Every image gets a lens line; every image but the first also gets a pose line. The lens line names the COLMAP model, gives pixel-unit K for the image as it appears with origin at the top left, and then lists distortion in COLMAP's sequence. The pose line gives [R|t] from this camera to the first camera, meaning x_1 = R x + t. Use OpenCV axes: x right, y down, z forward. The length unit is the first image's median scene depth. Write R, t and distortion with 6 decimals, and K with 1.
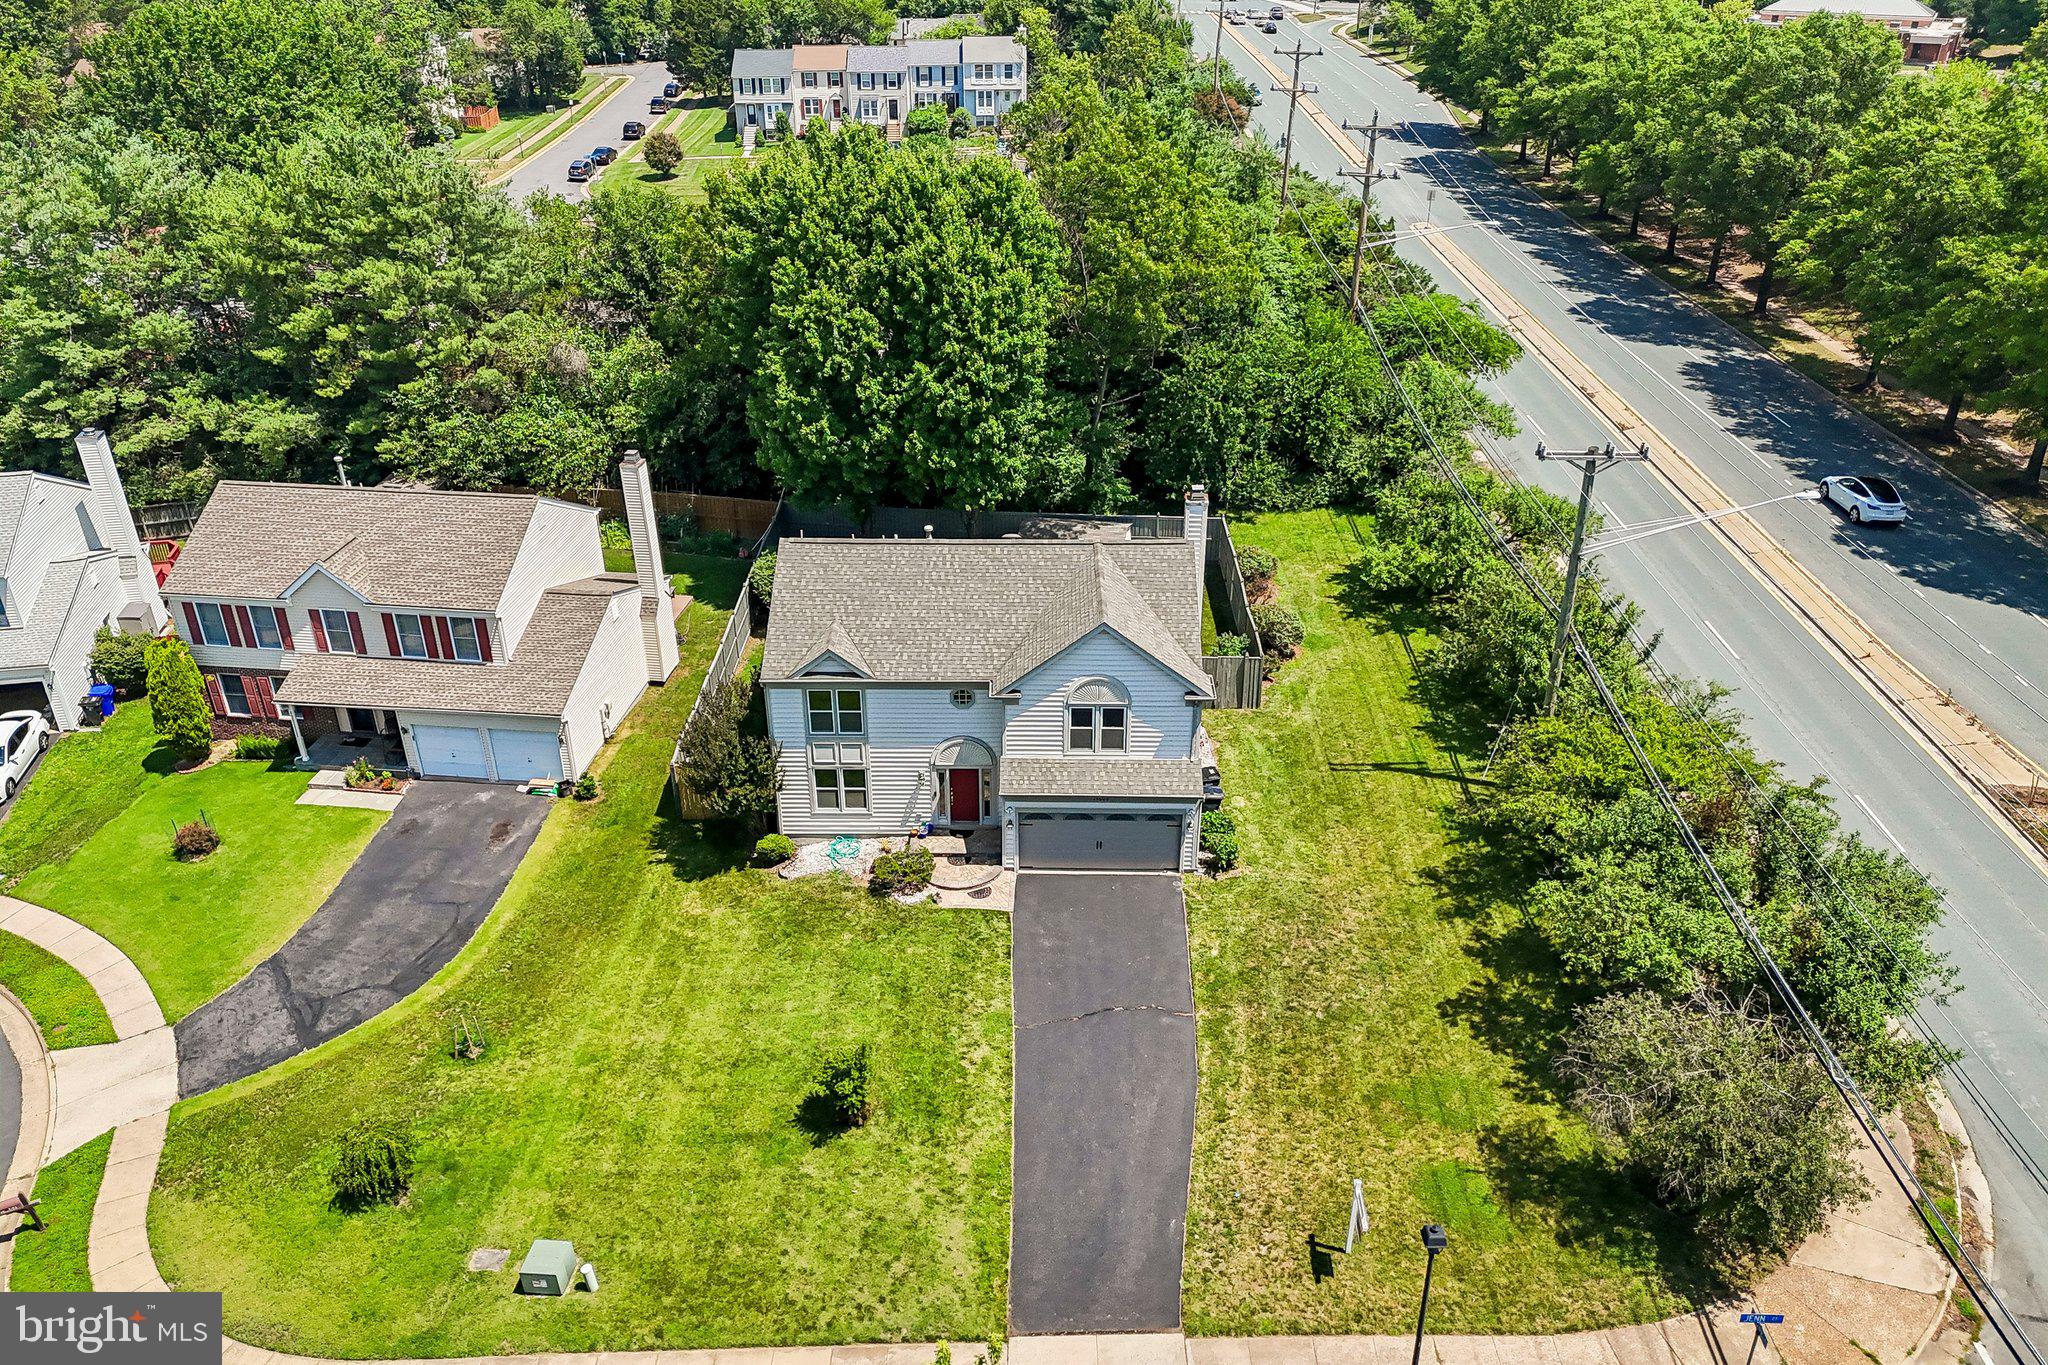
lens RADIAL K [[1510.0, 0, 1027.3], [0, 1510.0, 673.2], [0, 0, 1]] dist [0.078668, -0.095830]
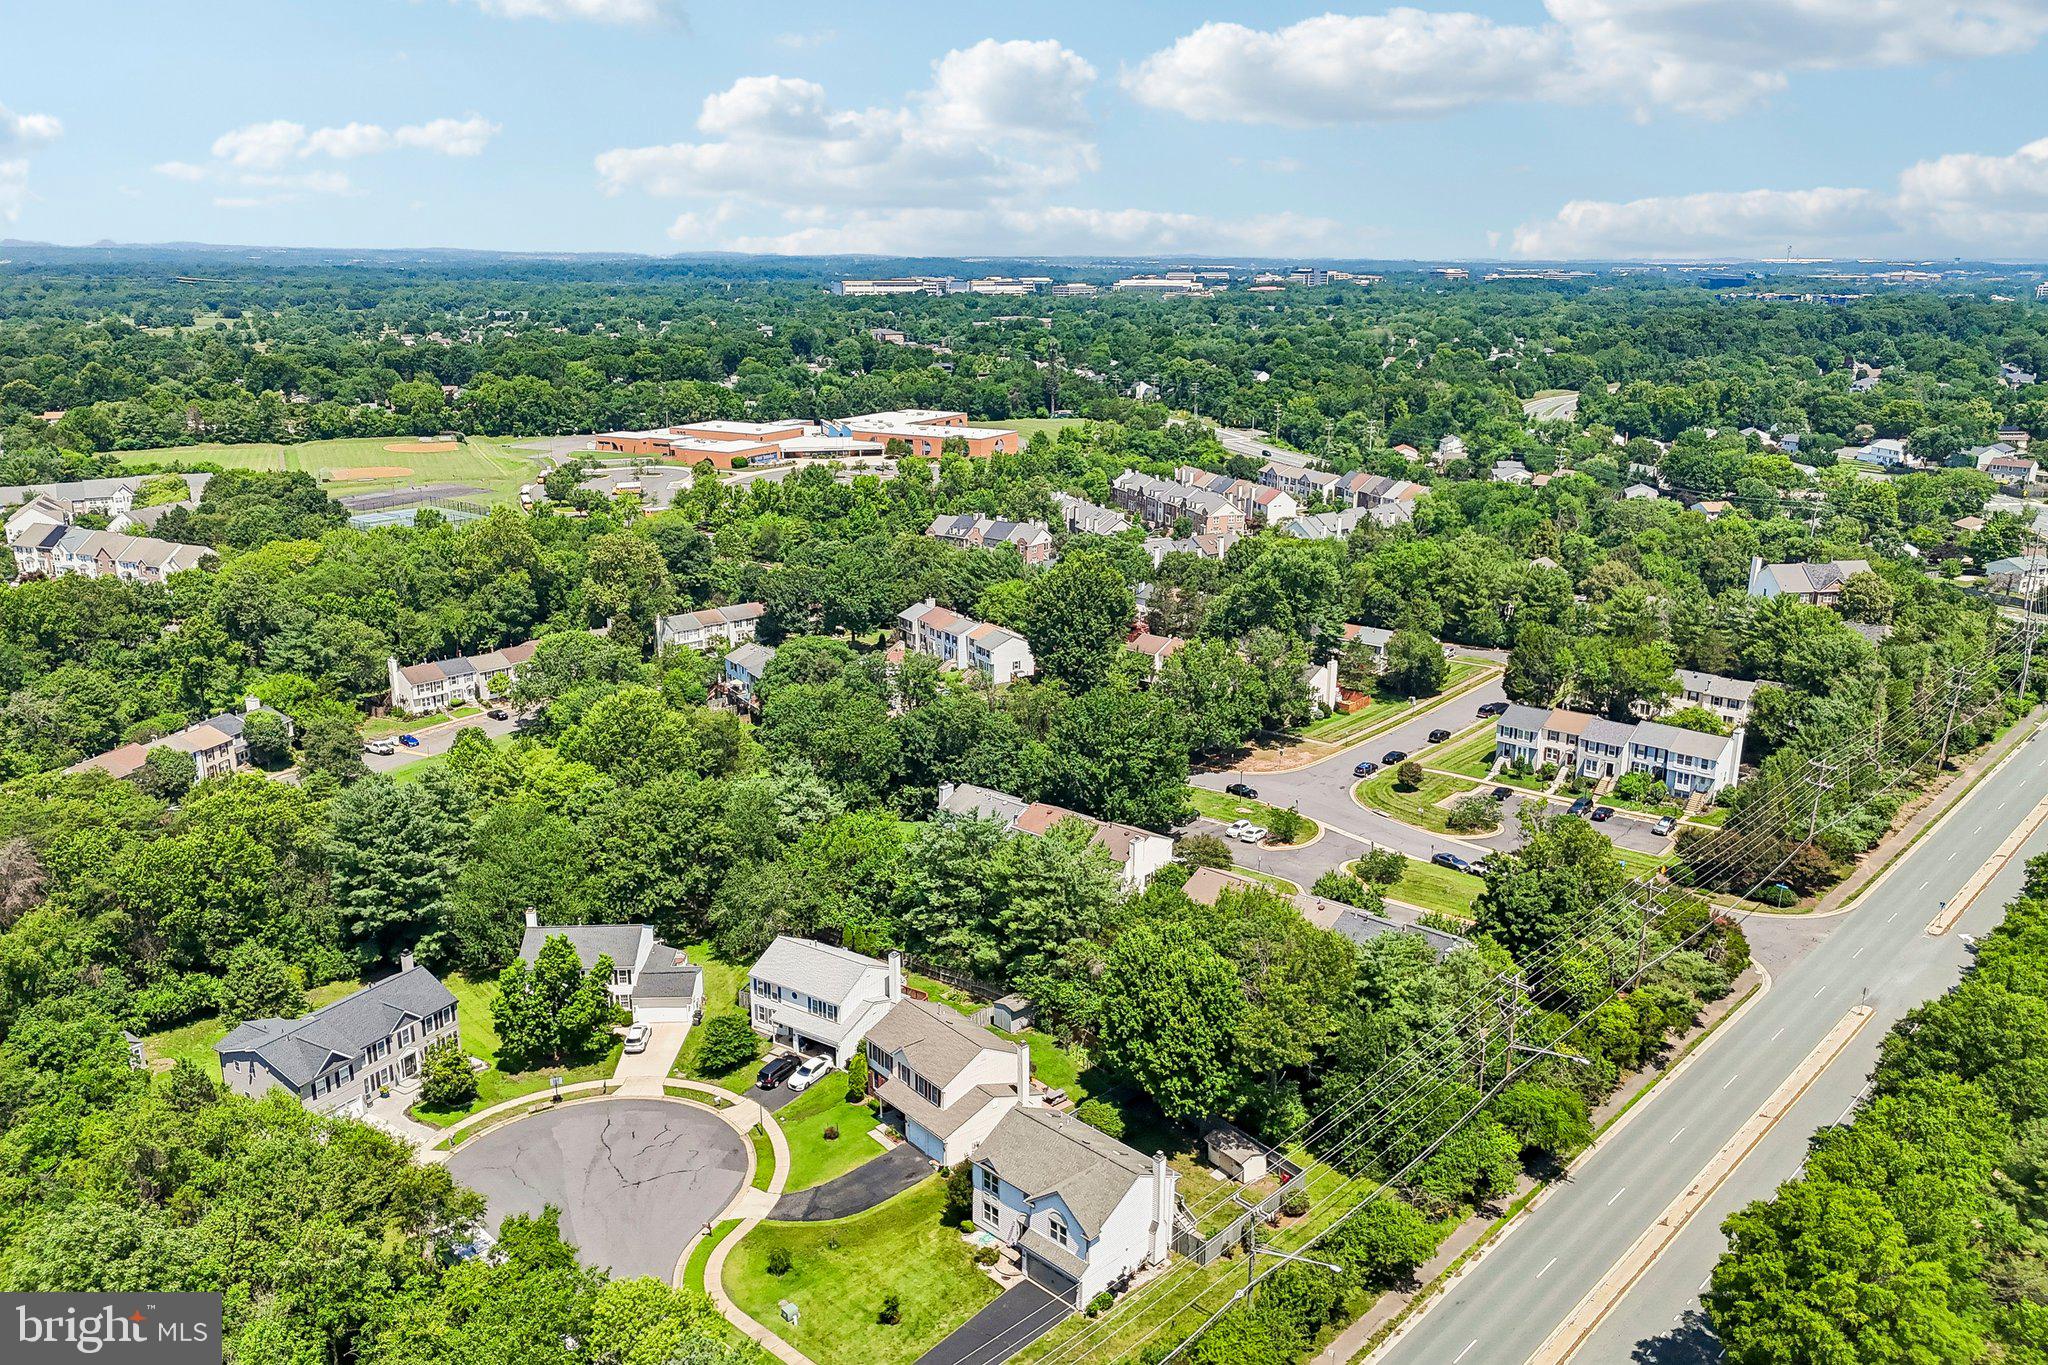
lens RADIAL K [[1510.0, 0, 1027.3], [0, 1510.0, 673.2], [0, 0, 1]] dist [0.078668, -0.095830]
pose [[0.730115, 0.187696, -0.657041, 1.350853], [-0.331972, 0.937869, -0.100973, -0.506103], [0.597267, 0.291841, 0.747062, -1.060611]]
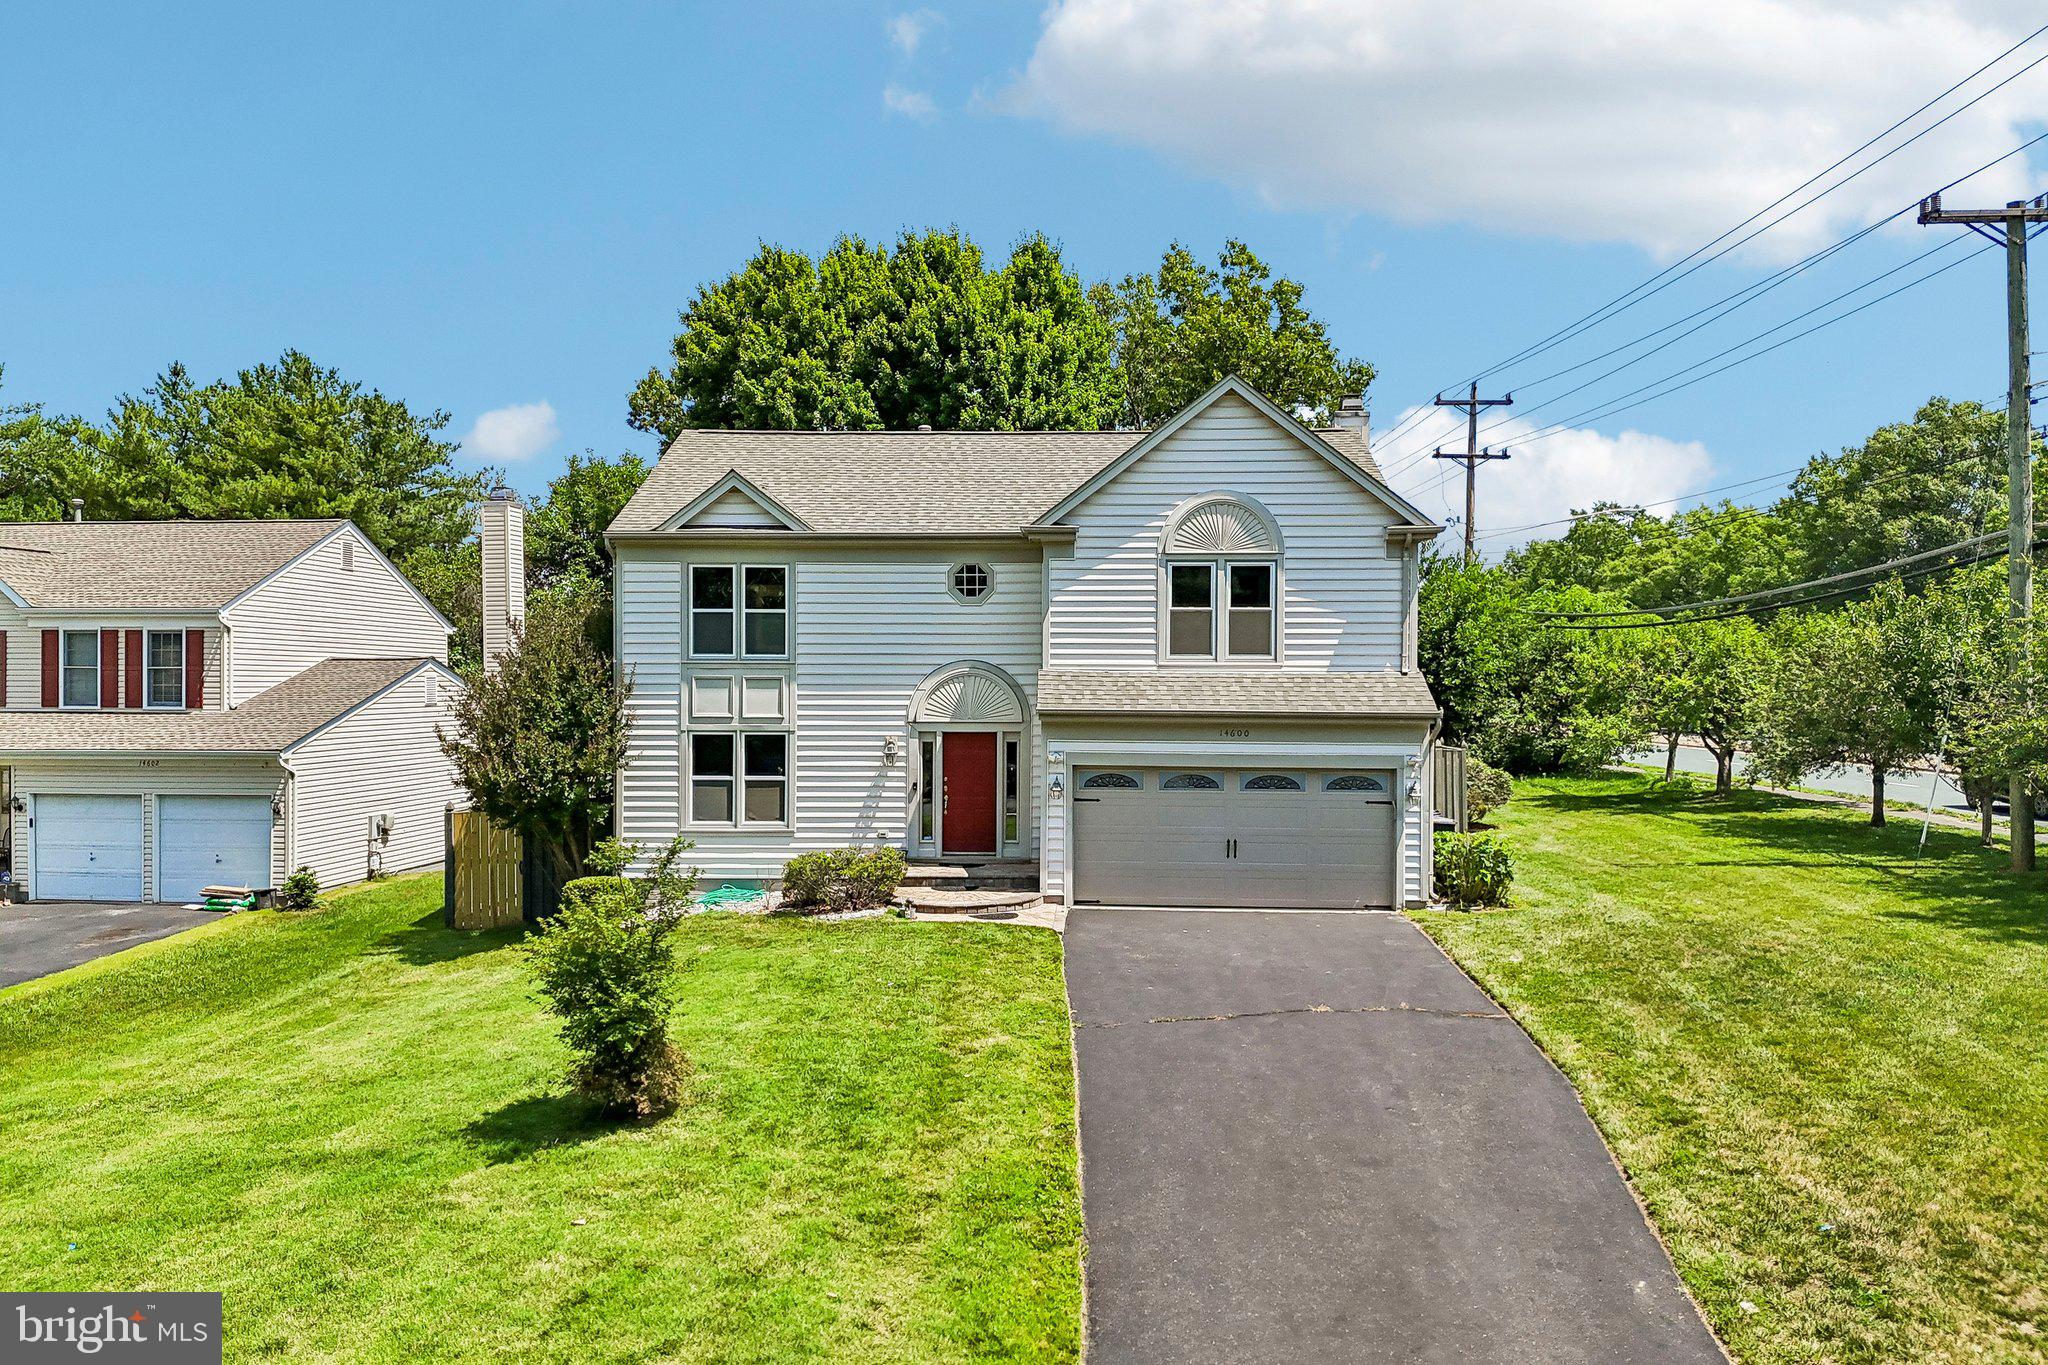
lens RADIAL K [[1503.3, 0, 1024.0], [0, 1503.3, 682.5], [0, 0, 1]] dist [0.072165, -0.067908]
pose [[0.999825, 0.004738, -0.018104, -0.012260], [-0.012744, 0.880801, -0.473315, 0.286653], [0.013703, 0.473463, 0.880707, 0.495471]]
